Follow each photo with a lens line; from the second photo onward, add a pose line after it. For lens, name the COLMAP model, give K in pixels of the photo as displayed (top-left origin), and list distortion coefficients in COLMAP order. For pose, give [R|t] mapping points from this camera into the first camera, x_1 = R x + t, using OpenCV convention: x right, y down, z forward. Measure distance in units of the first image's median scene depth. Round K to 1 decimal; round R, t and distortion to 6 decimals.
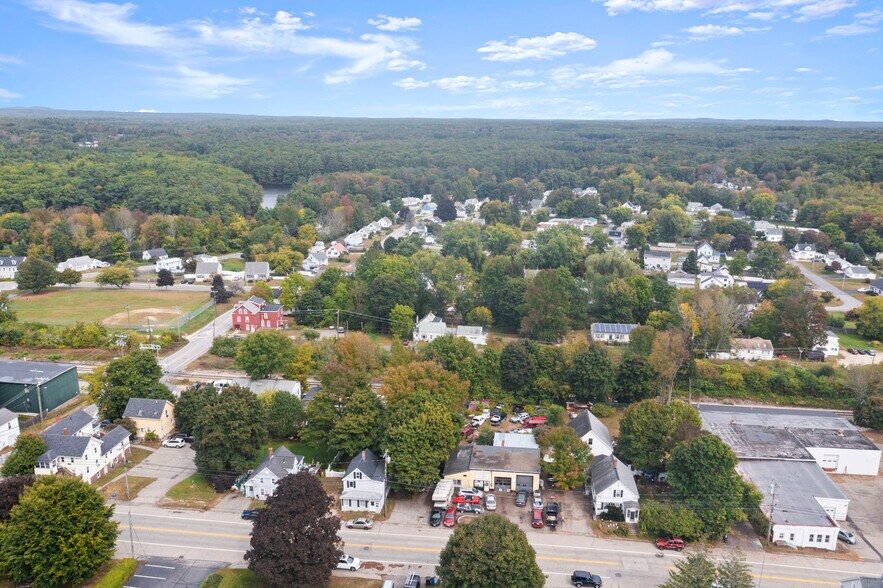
lens RADIAL K [[703.3, 0, 444.1], [0, 703.3, 295.9], [0, 0, 1]] dist [-0.009486, 0.008487]
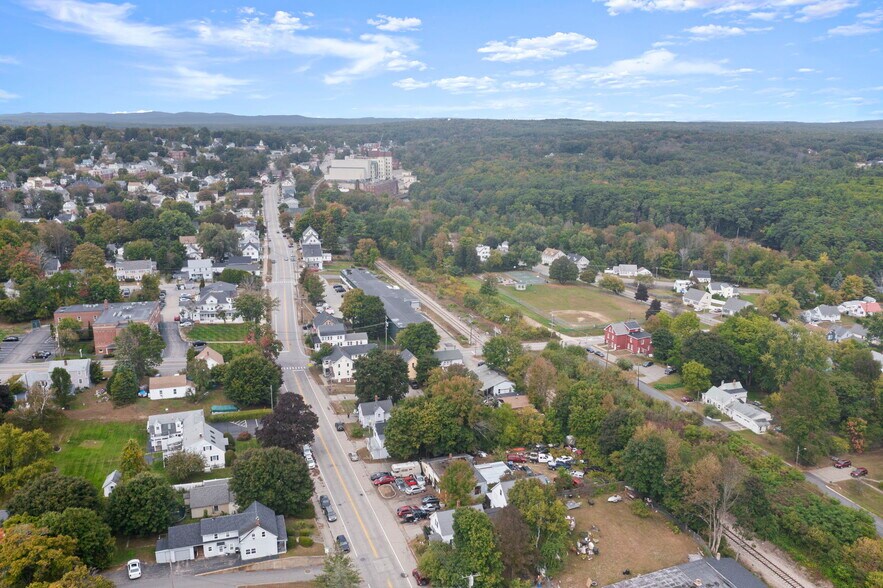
lens RADIAL K [[703.3, 0, 444.1], [0, 703.3, 295.9], [0, 0, 1]] dist [-0.009486, 0.008487]
pose [[0.449987, 0.212736, -0.867326, 0.595246], [-0.224977, 0.966892, 0.120435, -0.112523], [0.864232, 0.140935, 0.482950, 0.202263]]
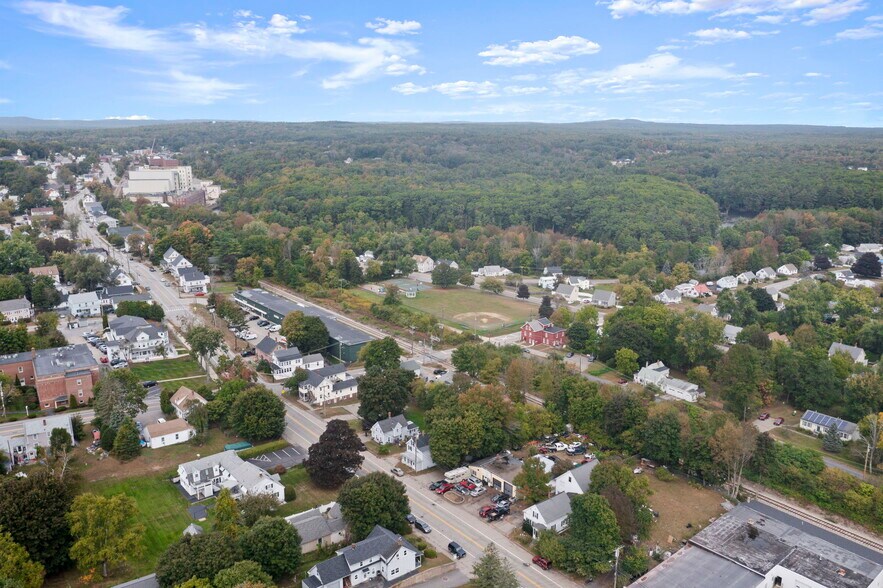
lens RADIAL K [[703.3, 0, 444.1], [0, 703.3, 295.9], [0, 0, 1]] dist [-0.009486, 0.008487]
pose [[0.716599, 0.163369, -0.678082, 0.478070], [-0.172288, 0.983517, 0.054883, -0.081597], [0.675872, 0.077496, 0.732934, -0.051999]]
